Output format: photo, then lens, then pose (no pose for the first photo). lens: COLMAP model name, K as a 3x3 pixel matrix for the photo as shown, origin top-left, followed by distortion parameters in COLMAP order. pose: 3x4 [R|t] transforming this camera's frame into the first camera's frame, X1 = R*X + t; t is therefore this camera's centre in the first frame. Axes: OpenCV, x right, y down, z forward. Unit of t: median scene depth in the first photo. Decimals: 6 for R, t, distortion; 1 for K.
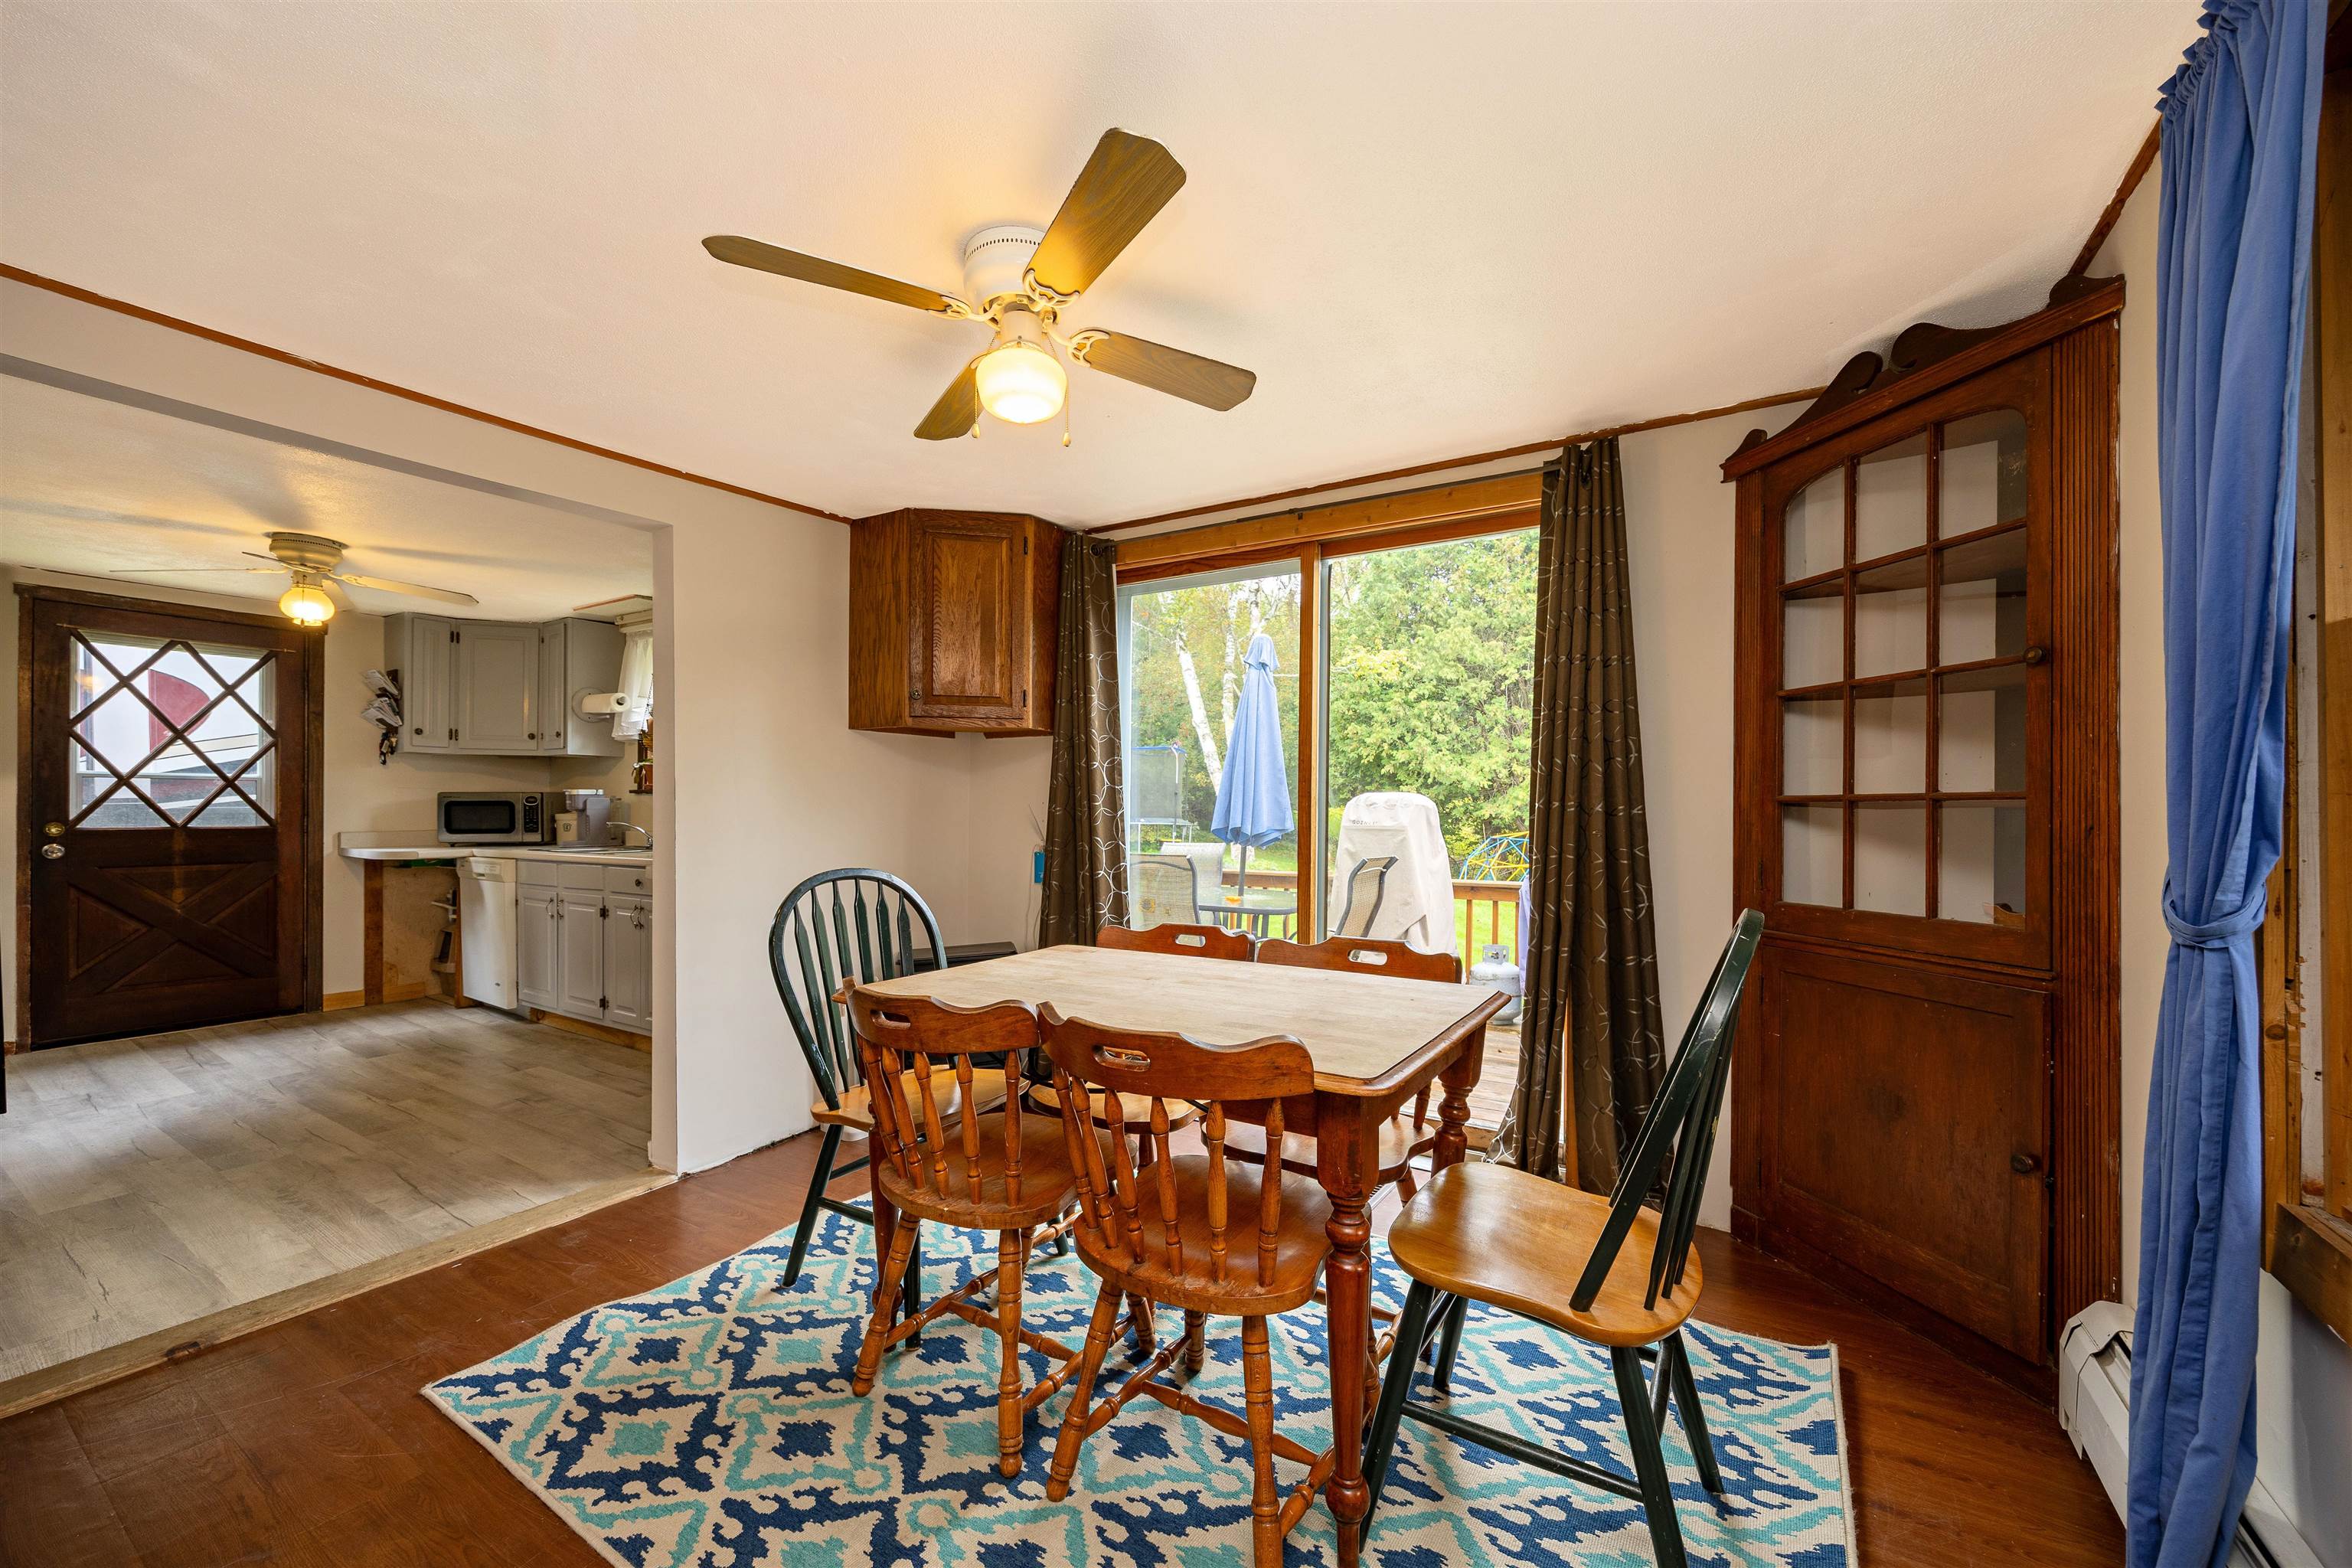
lens RADIAL K [[918.2, 0, 1191.6], [0, 918.2, 805.2], [0, 0, 1]] dist [-0.001362, -0.000236]
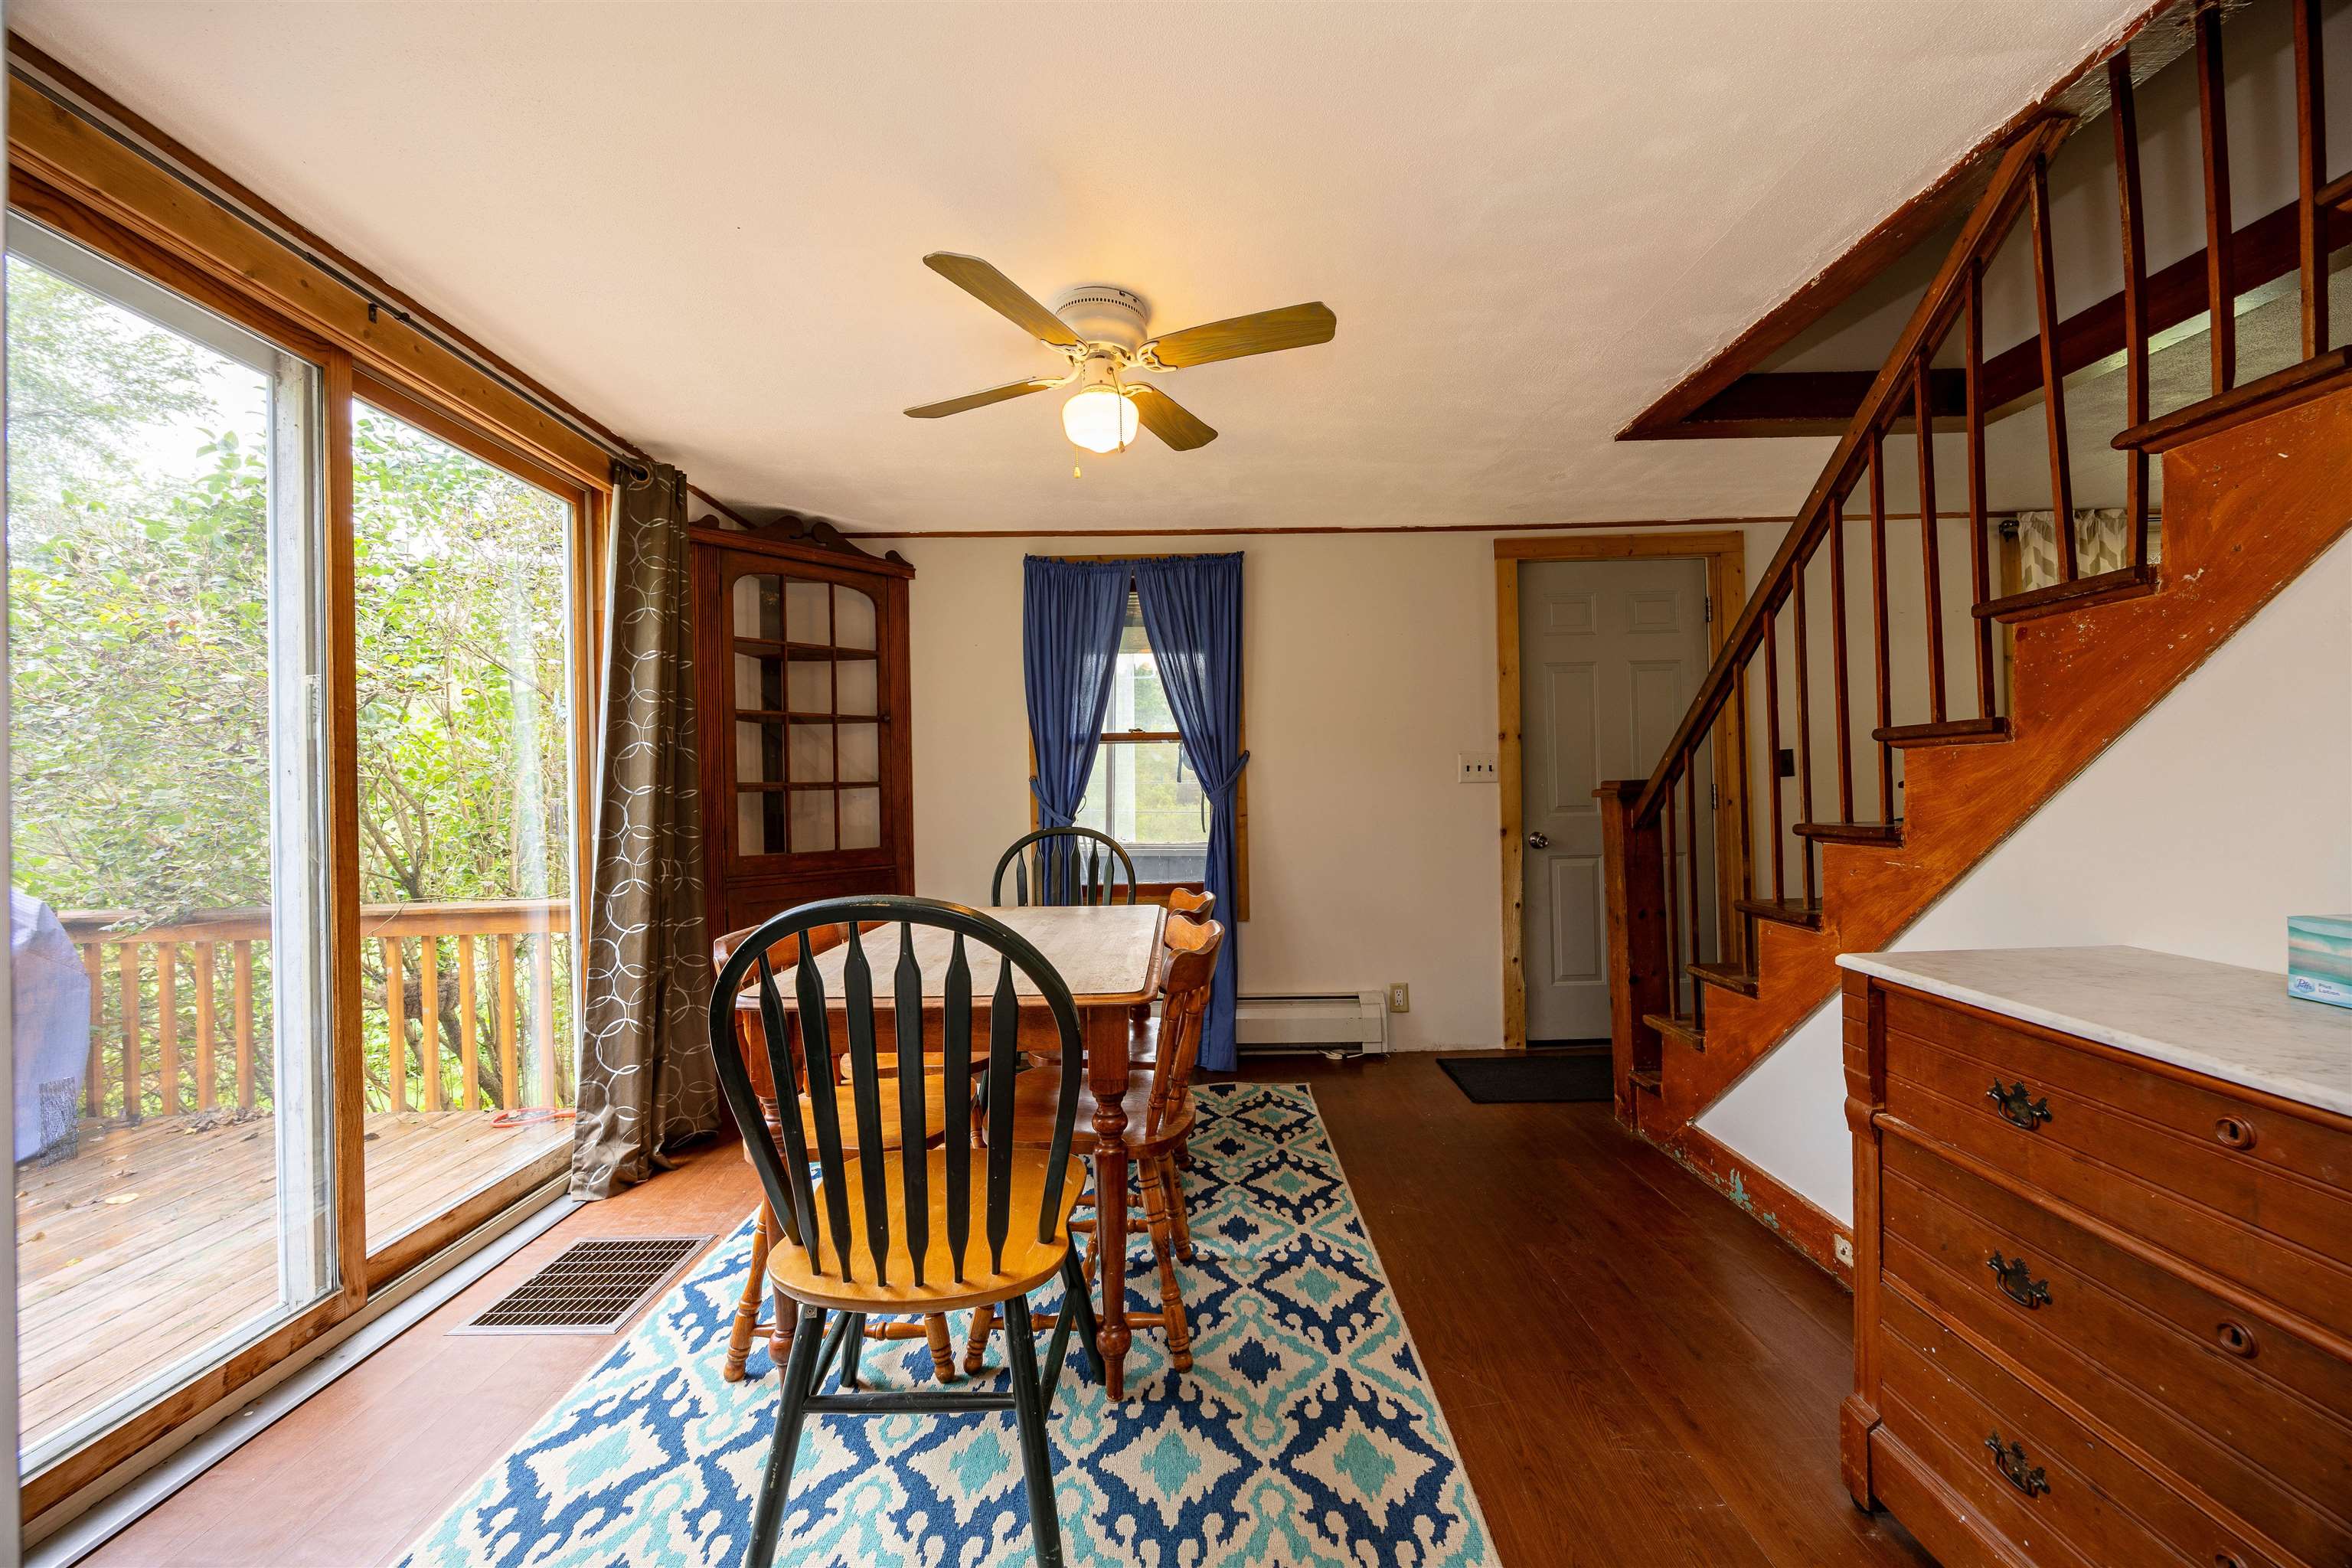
lens RADIAL K [[895.1, 0, 1192.2], [0, 895.1, 783.6], [0, 0, 1]] dist [-0.005737, 0.000968]
pose [[-0.555387, 0.017774, 0.831402, -0.468963], [0.015739, 0.999817, -0.010861, 0.009516], [-0.831443, 0.007053, -0.555565, 0.608391]]
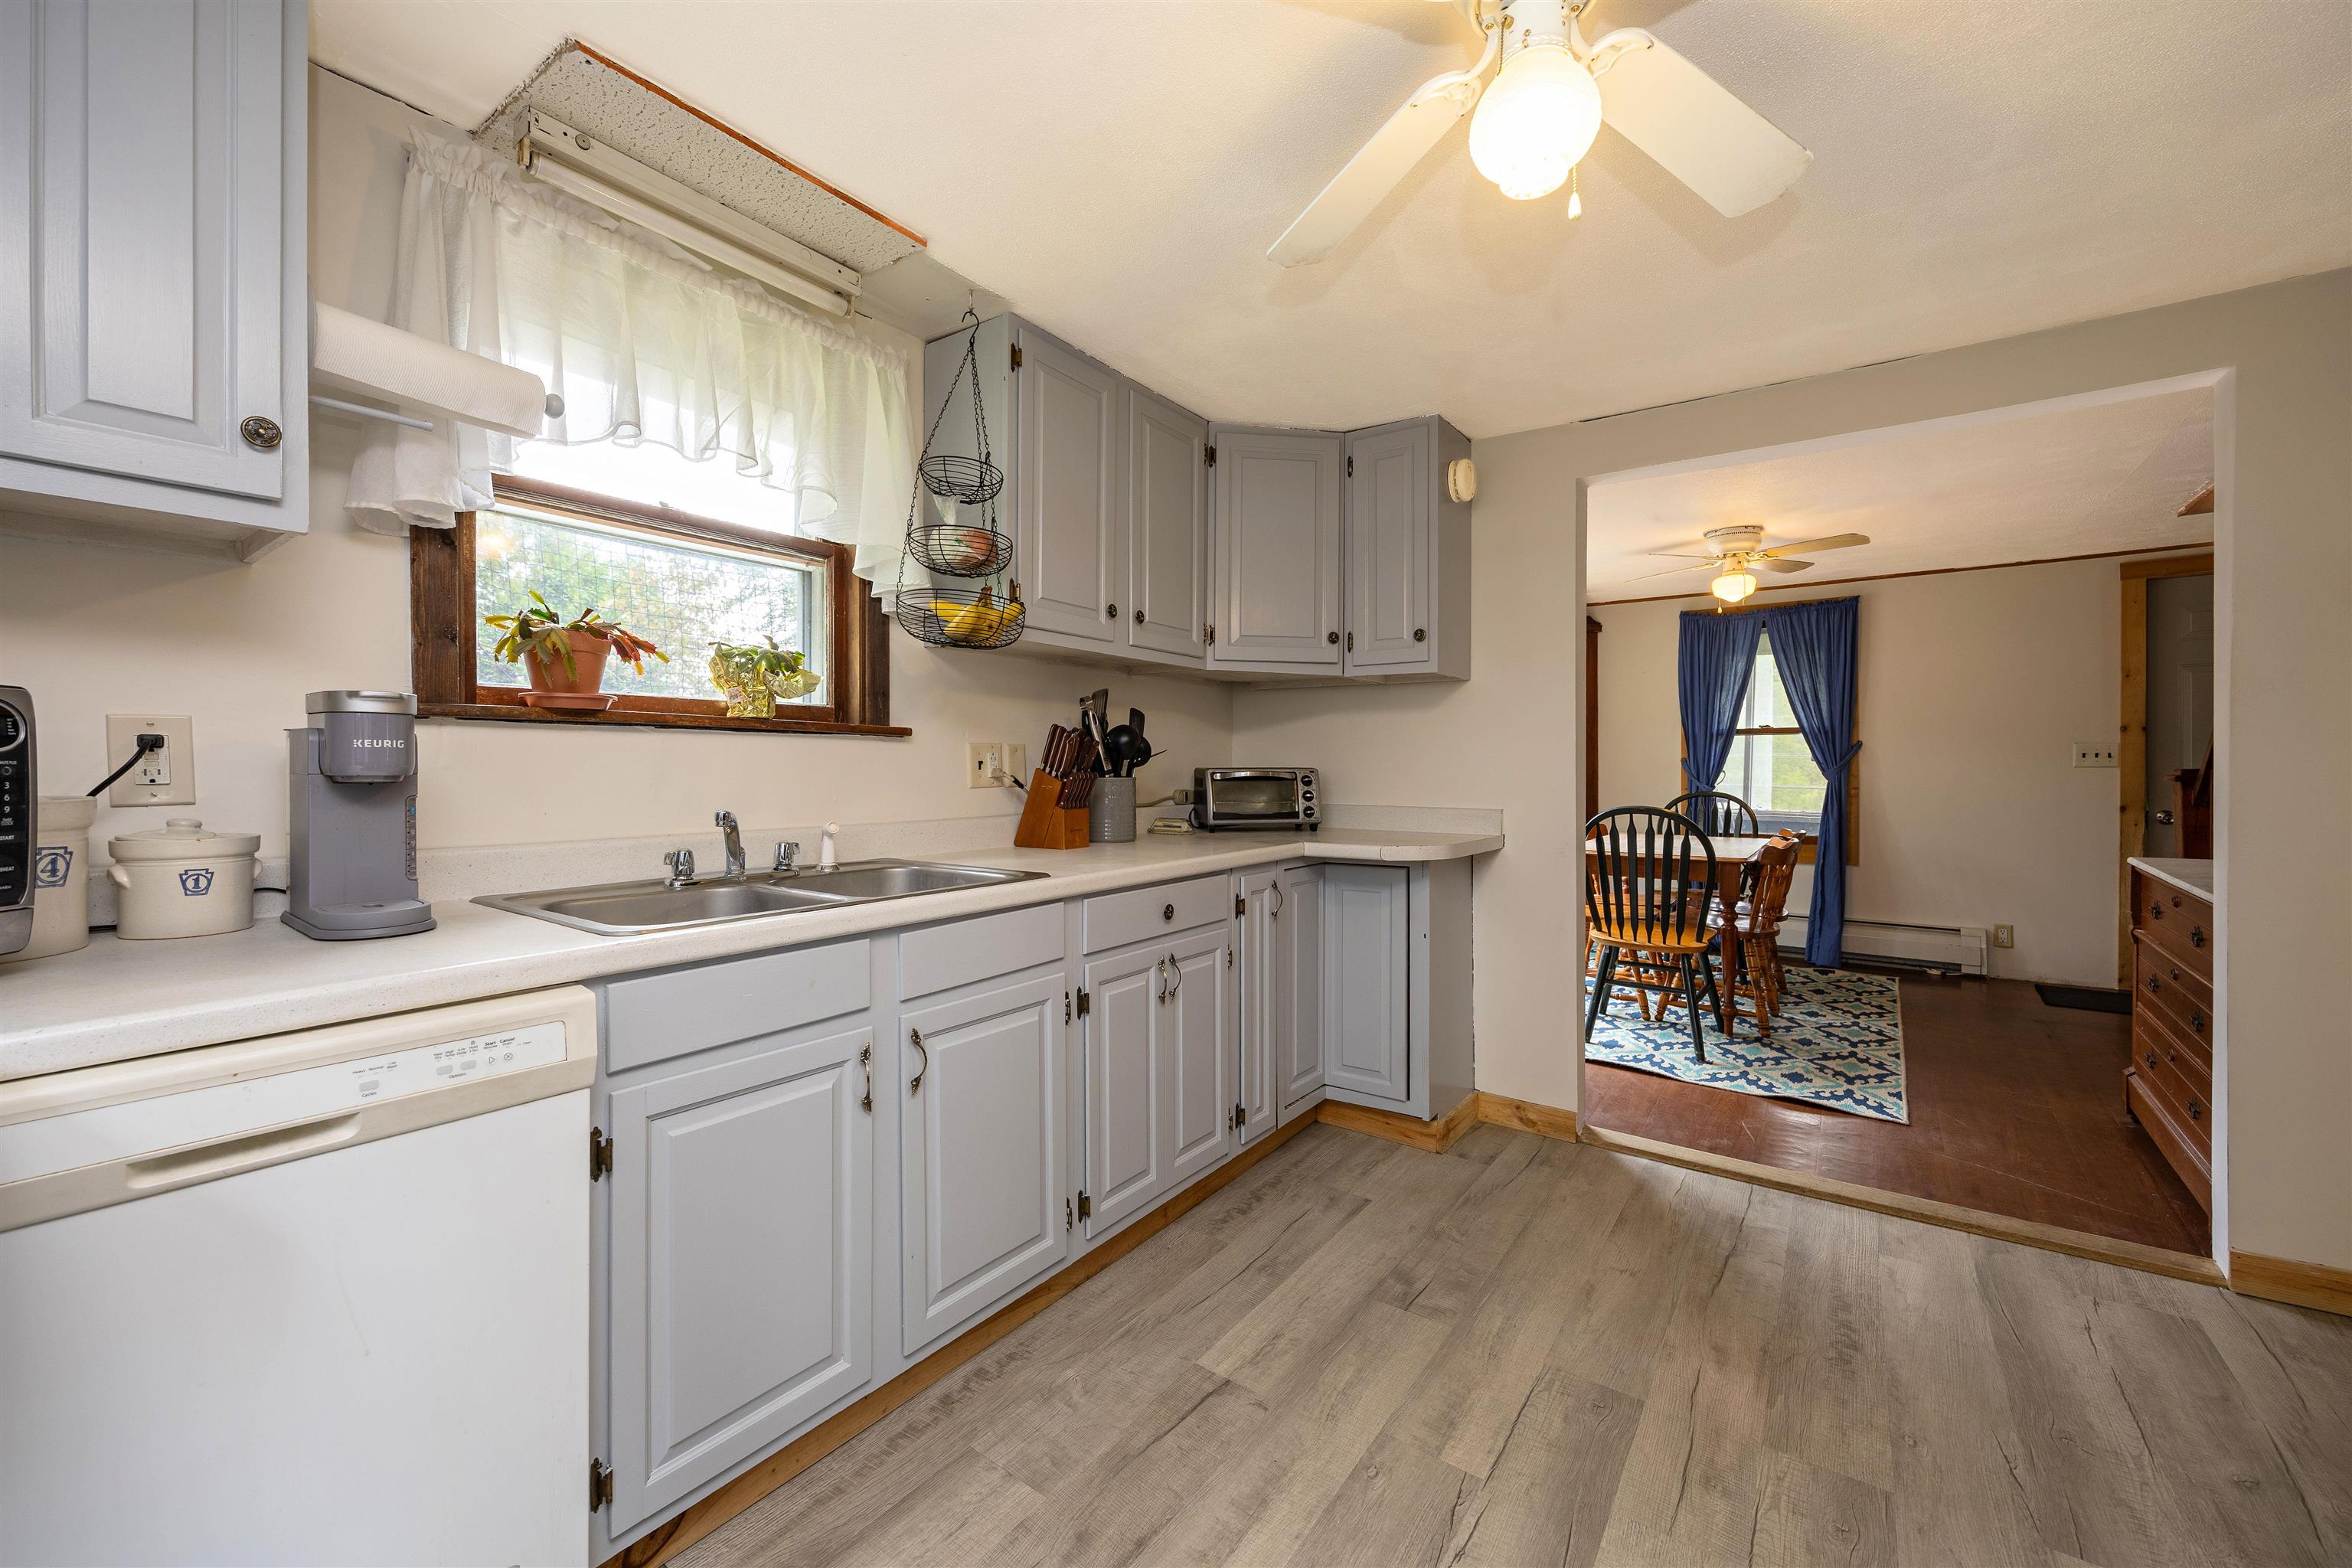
lens RADIAL K [[932.7, 0, 1185.7], [0, 932.7, 774.5], [0, 0, 1]] dist [-0.001987, -0.000080]
pose [[0.057647, -0.009879, 0.998288, -1.046300], [-0.000768, 0.999950, 0.009940, 0.002013], [-0.998337, -0.001340, 0.057637, 0.894028]]
